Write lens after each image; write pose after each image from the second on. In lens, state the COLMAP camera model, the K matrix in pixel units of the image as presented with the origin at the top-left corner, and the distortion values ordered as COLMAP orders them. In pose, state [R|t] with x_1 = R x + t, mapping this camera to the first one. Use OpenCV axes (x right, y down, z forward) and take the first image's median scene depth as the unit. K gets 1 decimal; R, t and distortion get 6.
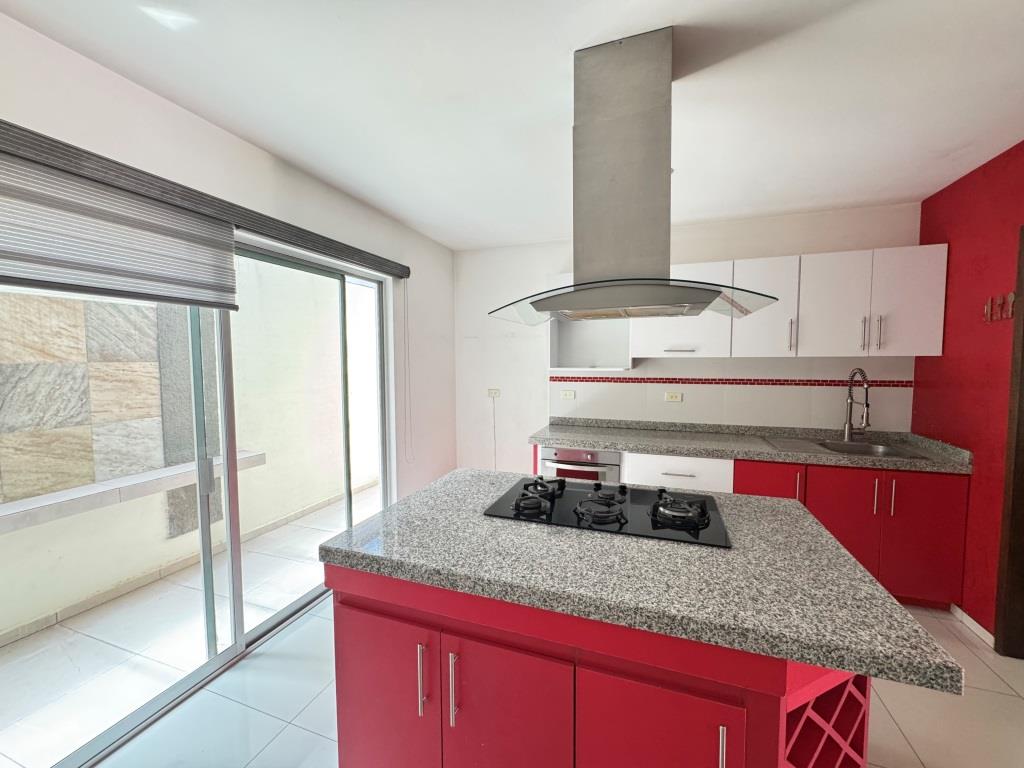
lens RADIAL K [[410.6, 0, 512.7], [0, 410.6, 381.0], [0, 0, 1]] dist [-0.000663, -0.000405]
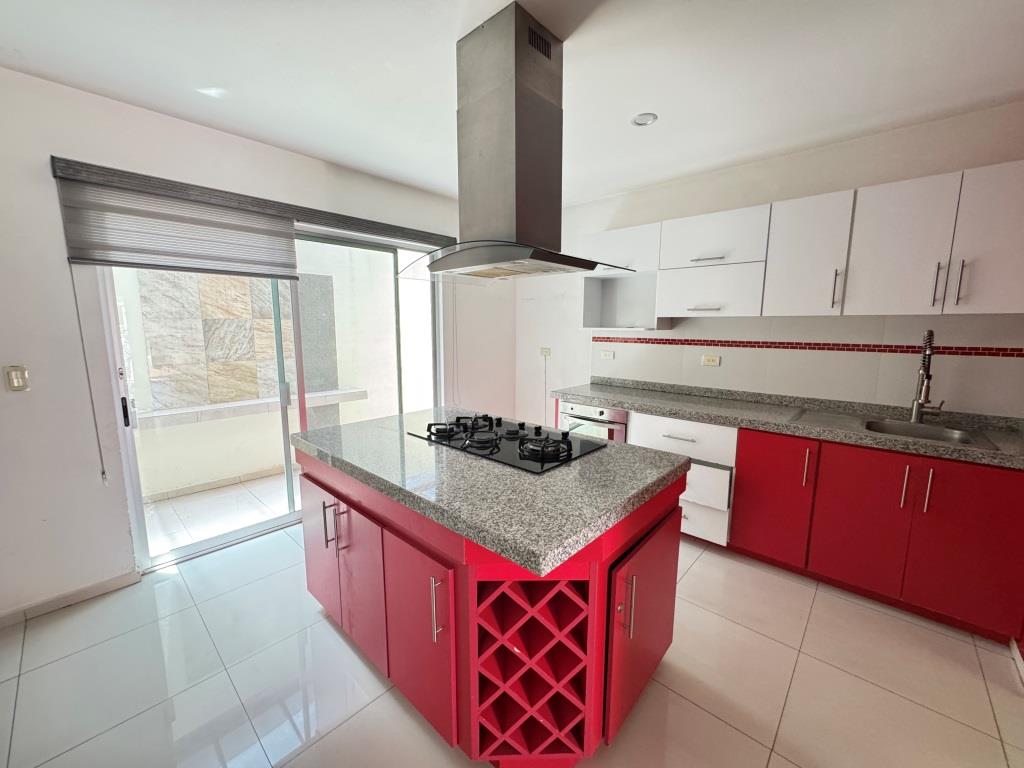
lens RADIAL K [[410.6, 0, 509.4], [0, 410.6, 382.0], [0, 0, 1]] dist [-0.000663, -0.000405]
pose [[0.921351, 0.061914, -0.383770, 0.432418], [-0.029293, 0.995486, 0.090277, 0.021981], [0.387627, -0.071935, 0.919005, -0.039645]]
